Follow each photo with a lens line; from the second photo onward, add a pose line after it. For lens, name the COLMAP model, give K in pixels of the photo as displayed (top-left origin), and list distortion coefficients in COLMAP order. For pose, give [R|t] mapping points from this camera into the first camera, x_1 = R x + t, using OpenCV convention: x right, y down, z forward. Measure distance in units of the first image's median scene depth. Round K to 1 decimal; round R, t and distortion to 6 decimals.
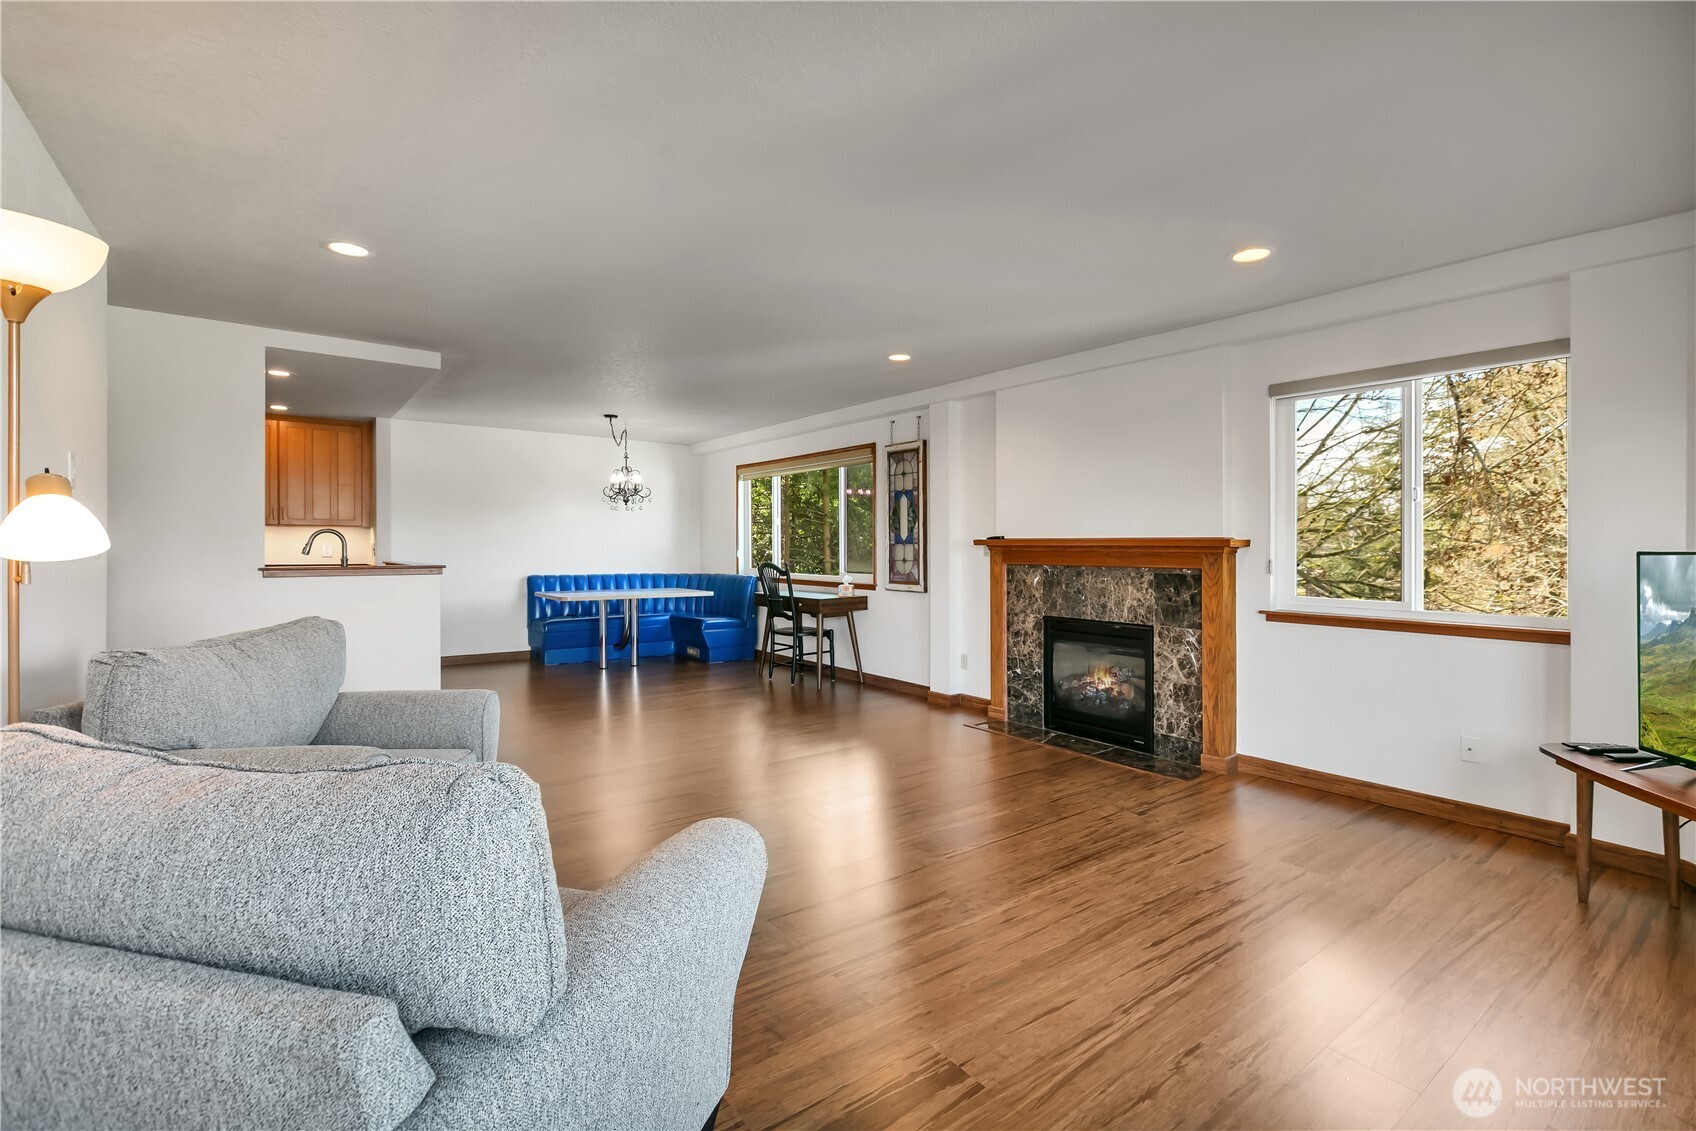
lens RADIAL K [[746.0, 0, 848.0], [0, 746.0, 565.5], [0, 0, 1]] dist [-0.017246, 0.000022]
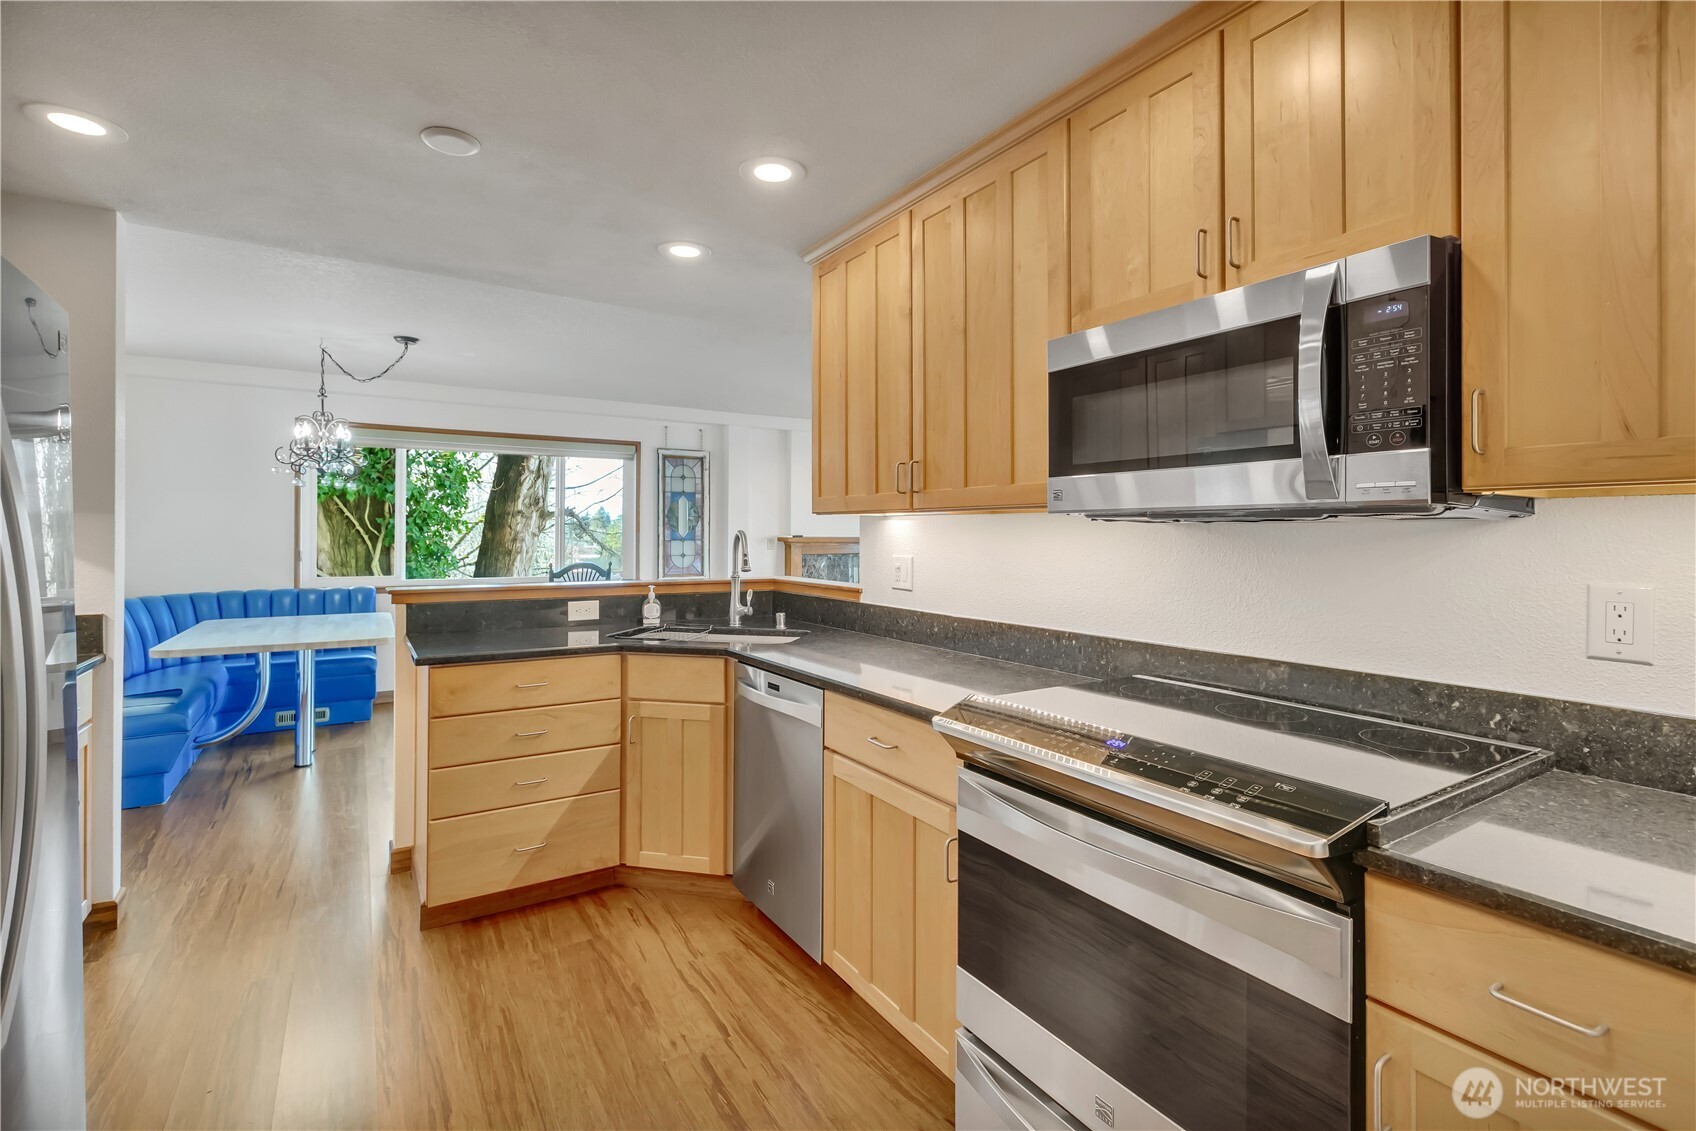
lens RADIAL K [[784.9, 0, 853.7], [0, 784.9, 534.1], [0, 0, 1]] dist [-0.001193, -0.000060]
pose [[0.076302, -0.006177, 0.997066, -1.070625], [0.019737, 0.999794, 0.004683, -0.038892], [-0.996889, 0.019322, 0.076408, 0.659225]]
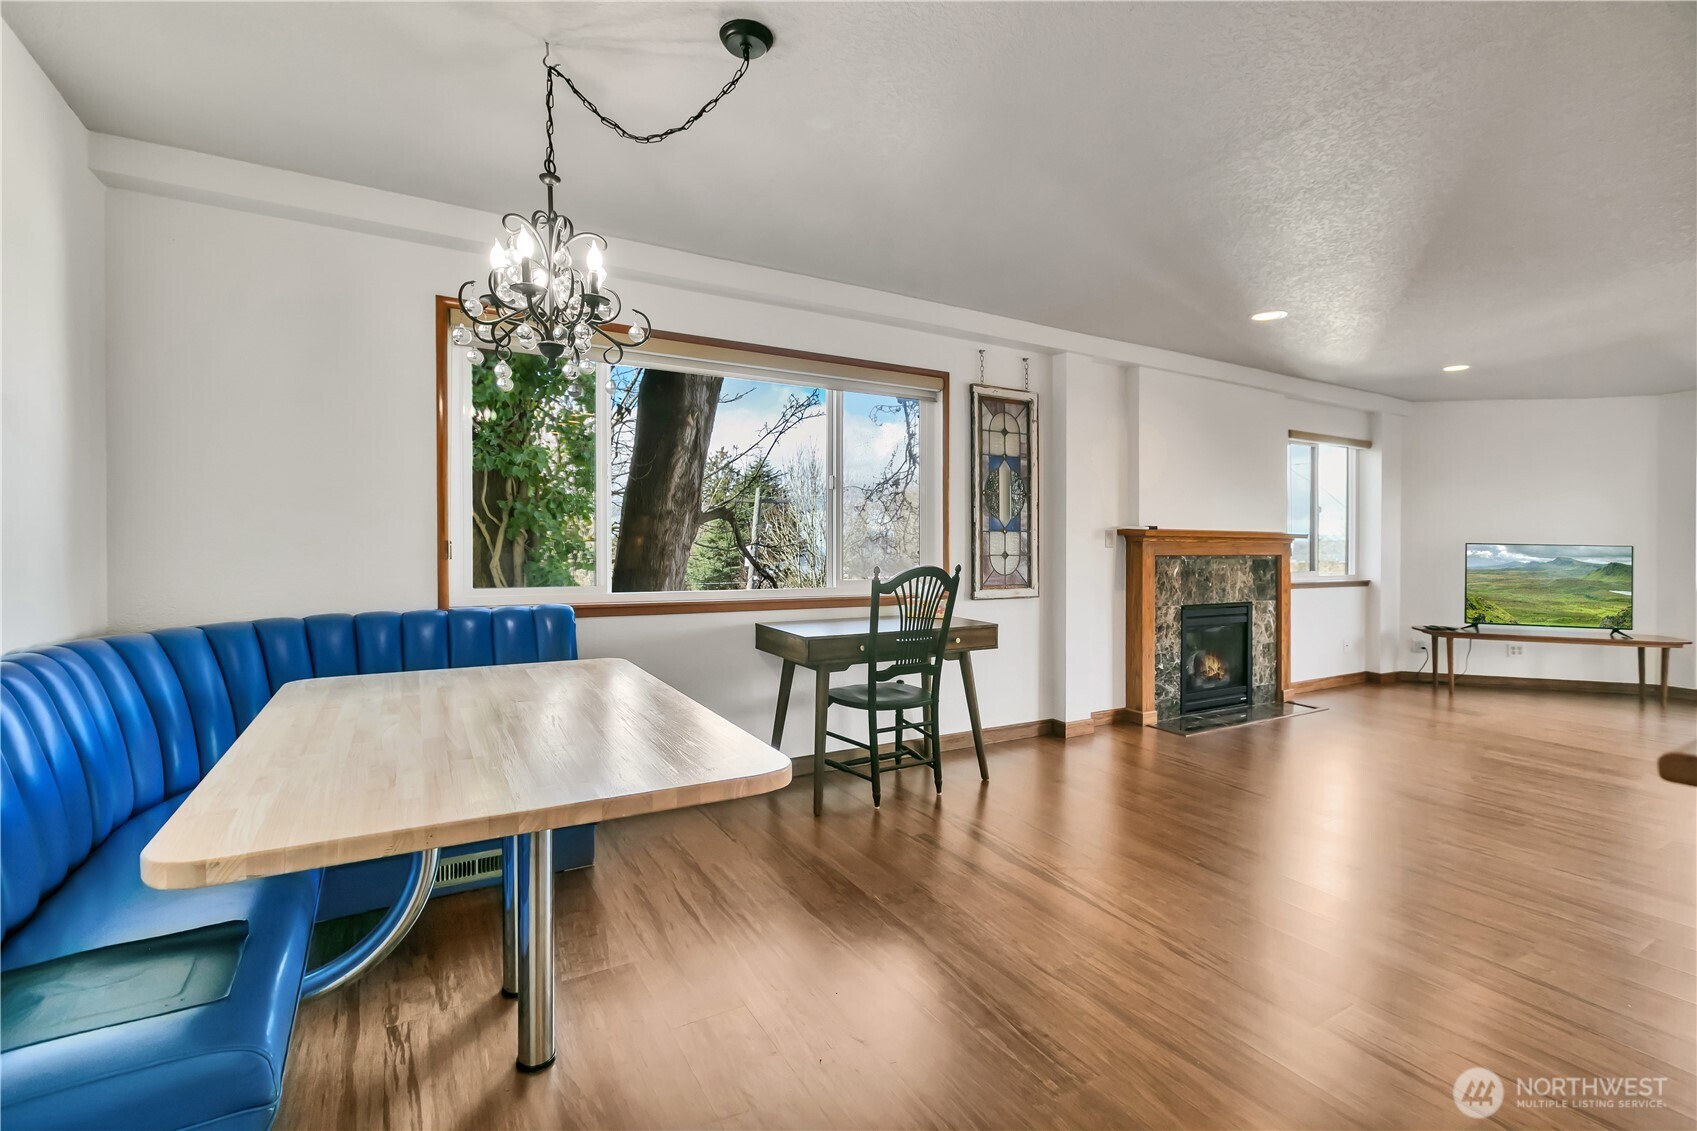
lens RADIAL K [[779.0, 0, 855.6], [0, 779.0, 544.8], [0, 0, 1]] dist [-0.000489, 0.000060]
pose [[0.111633, -0.014006, 0.993651, -0.672781], [0.012319, 0.999843, 0.012709, -0.027578], [-0.993673, 0.010822, 0.111788, 1.058617]]
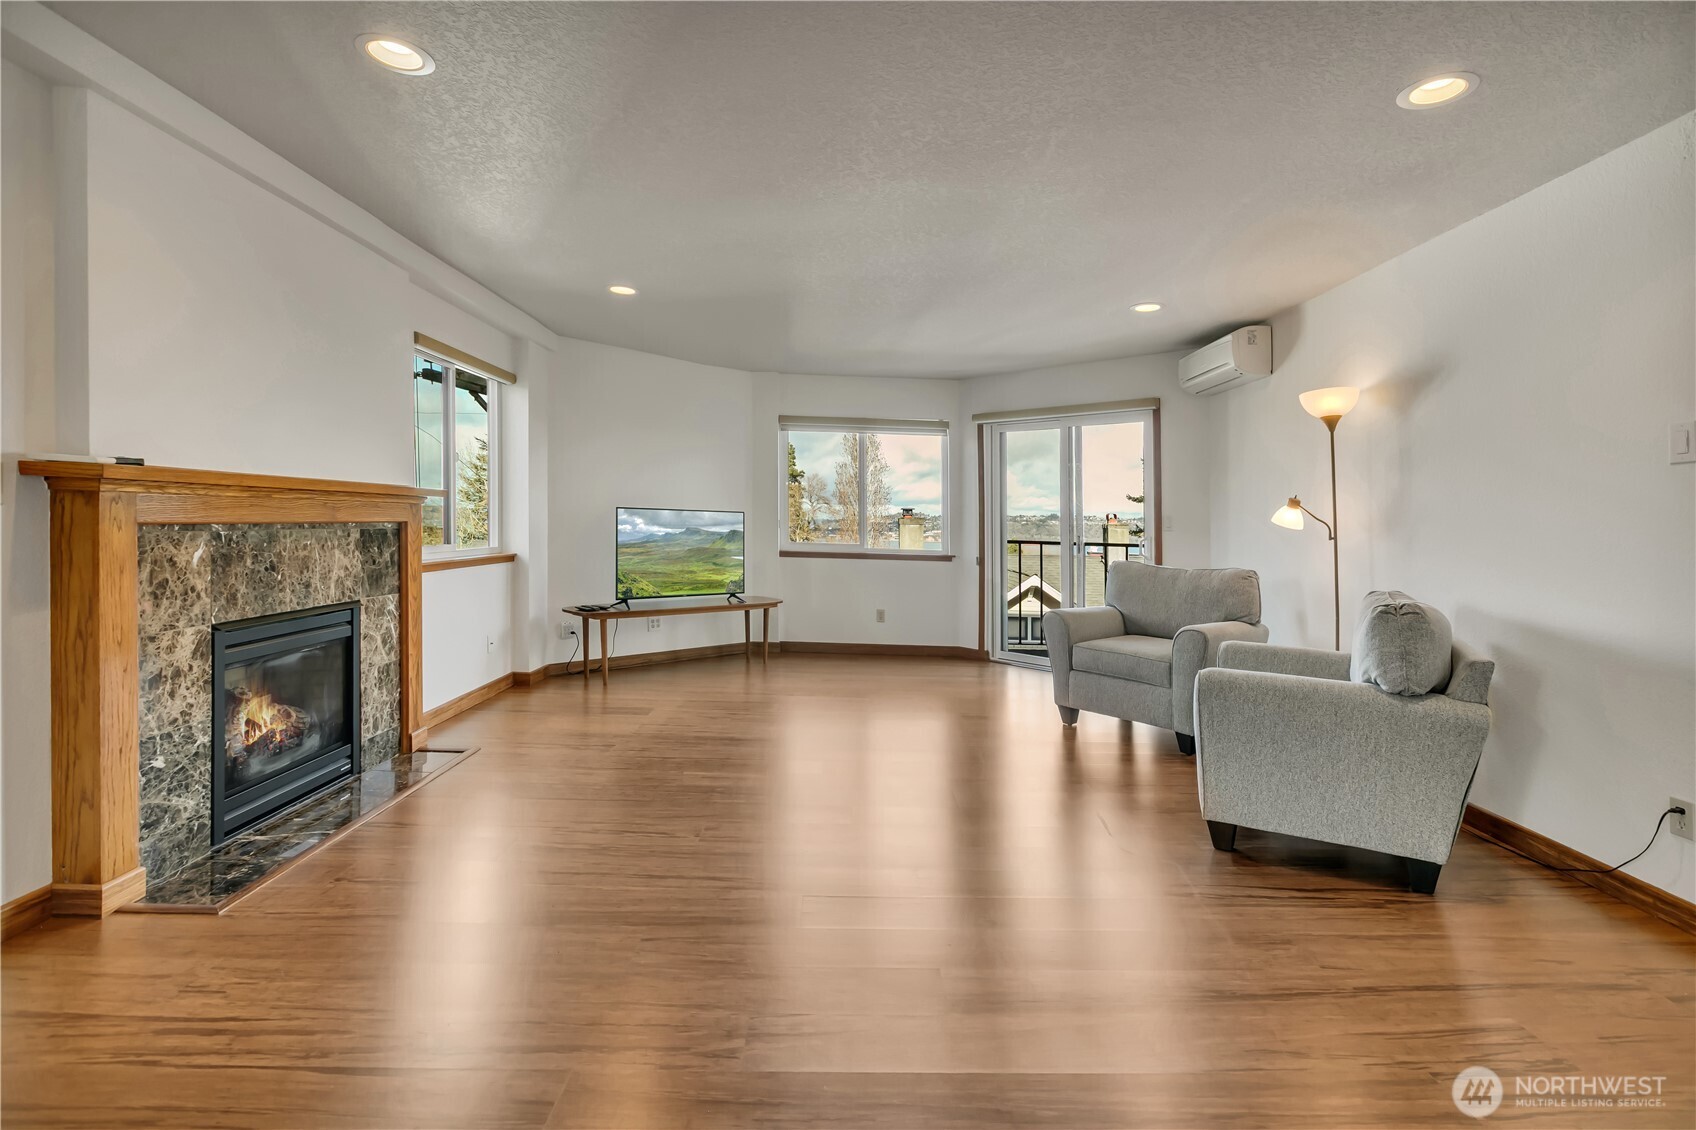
lens RADIAL K [[784.9, 0, 853.7], [0, 784.9, 533.6], [0, 0, 1]] dist [-0.001193, -0.000060]
pose [[-0.803999, -0.035904, 0.593546, -0.313783], [-0.014861, 0.999077, 0.040305, -0.017011], [-0.594445, 0.023585, -0.803790, 0.933265]]
